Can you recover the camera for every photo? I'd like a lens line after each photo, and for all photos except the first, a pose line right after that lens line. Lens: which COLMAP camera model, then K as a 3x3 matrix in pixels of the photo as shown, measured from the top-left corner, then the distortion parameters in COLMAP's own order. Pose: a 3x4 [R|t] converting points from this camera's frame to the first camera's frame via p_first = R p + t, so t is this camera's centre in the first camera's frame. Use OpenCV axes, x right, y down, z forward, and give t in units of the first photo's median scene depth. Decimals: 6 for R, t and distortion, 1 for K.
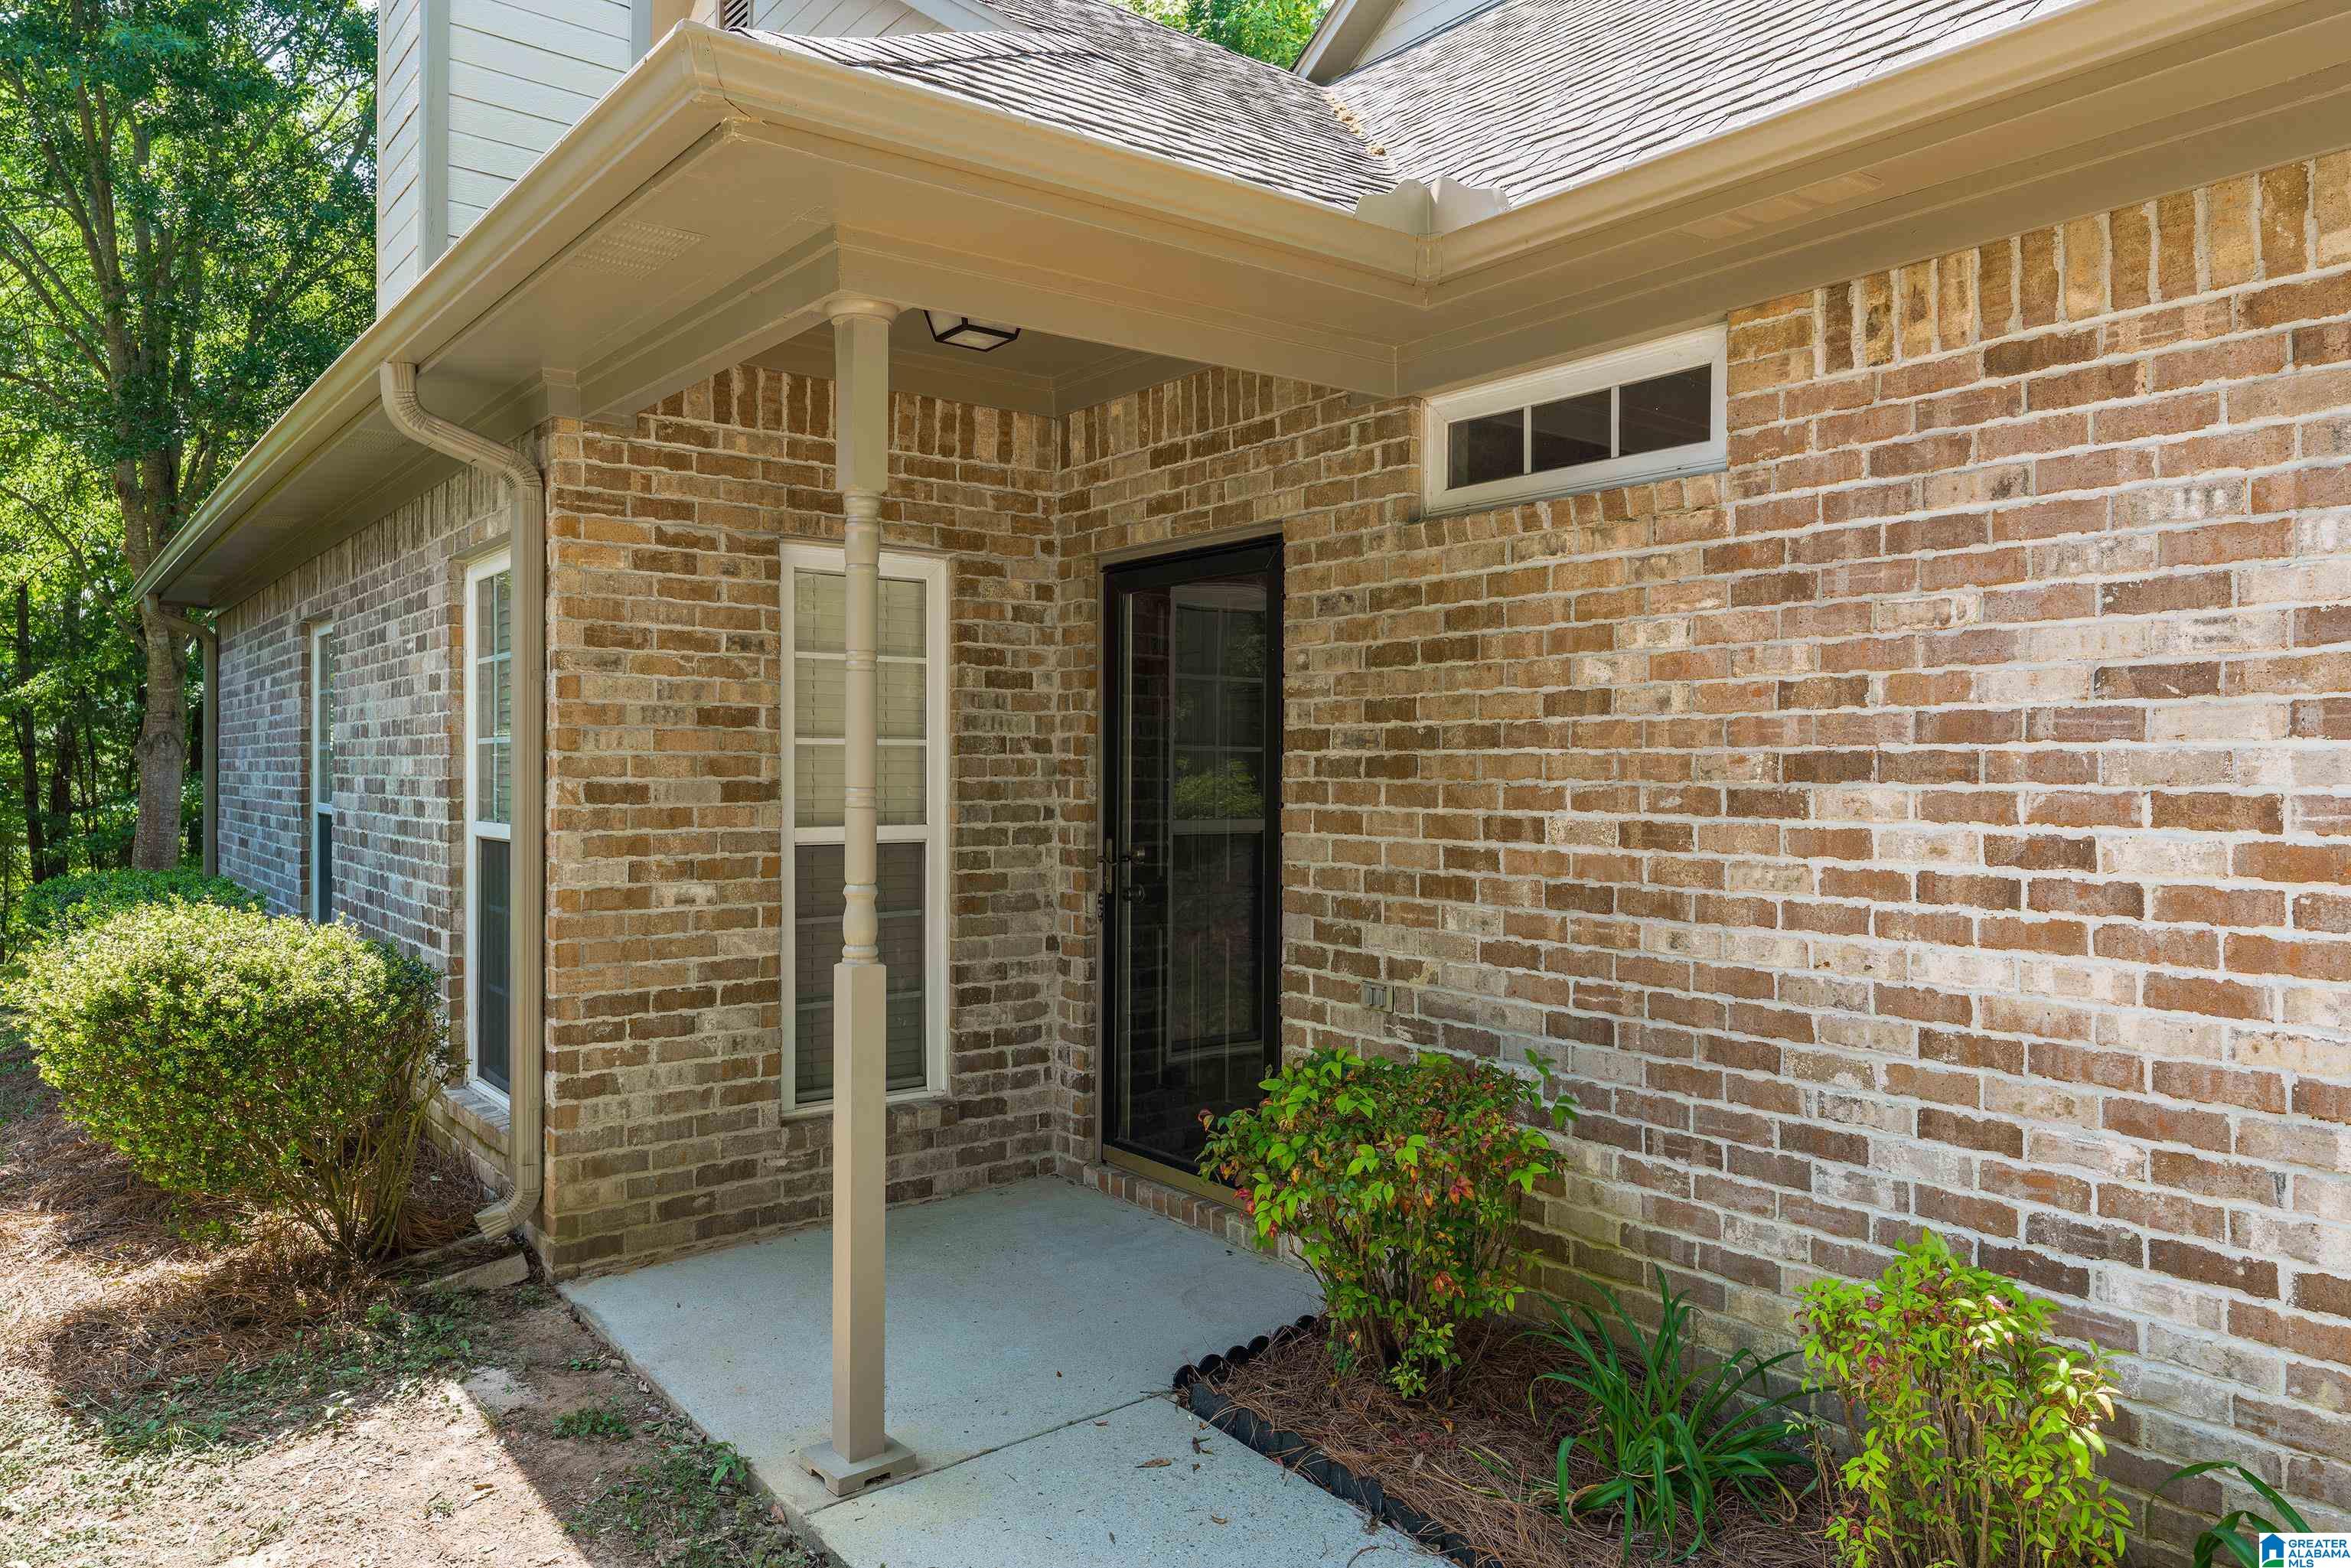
lens RADIAL K [[1496.3, 0, 1175.5], [0, 1496.3, 784.0], [0, 0, 1]] dist [-0.002357, -0.000478]
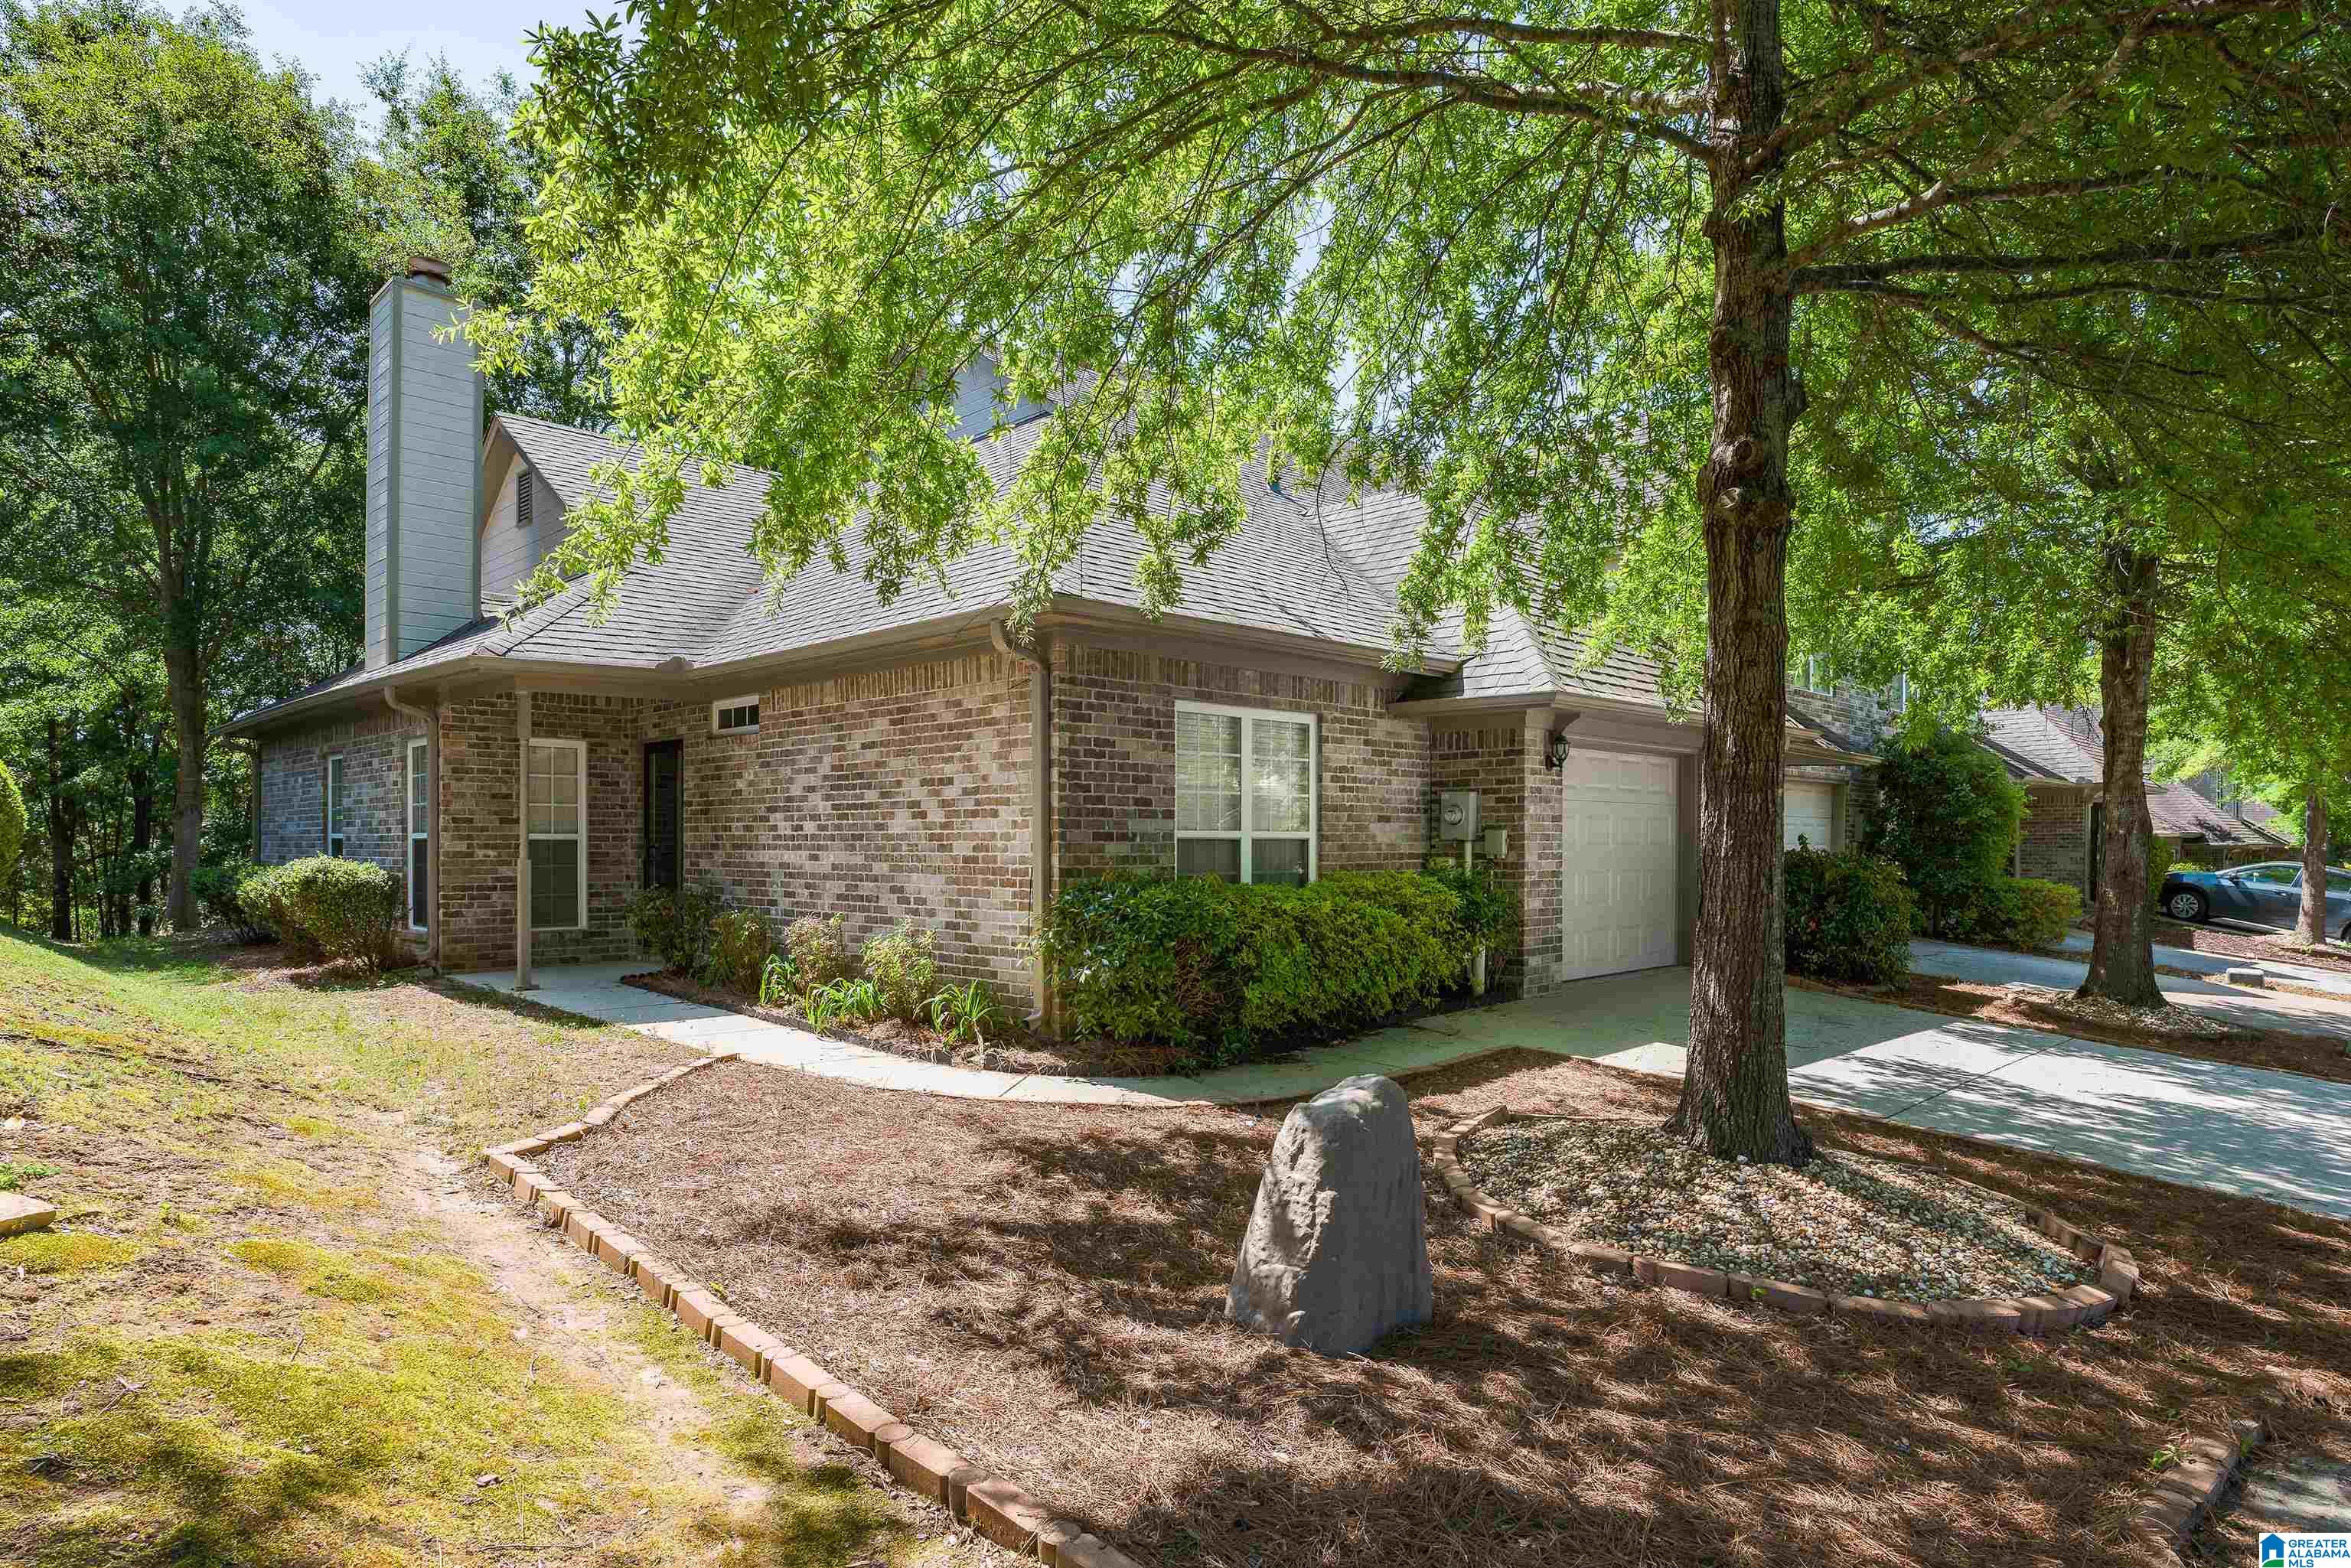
lens RADIAL K [[1347.1, 0, 1169.2], [0, 1347.1, 857.1], [0, 0, 1]] dist [-0.001454, -0.000085]
pose [[0.994999, -0.001790, 0.099865, 0.716629], [0.001903, 0.999998, -0.001039, 0.077618], [-0.099863, 0.001224, 0.995000, -1.712579]]
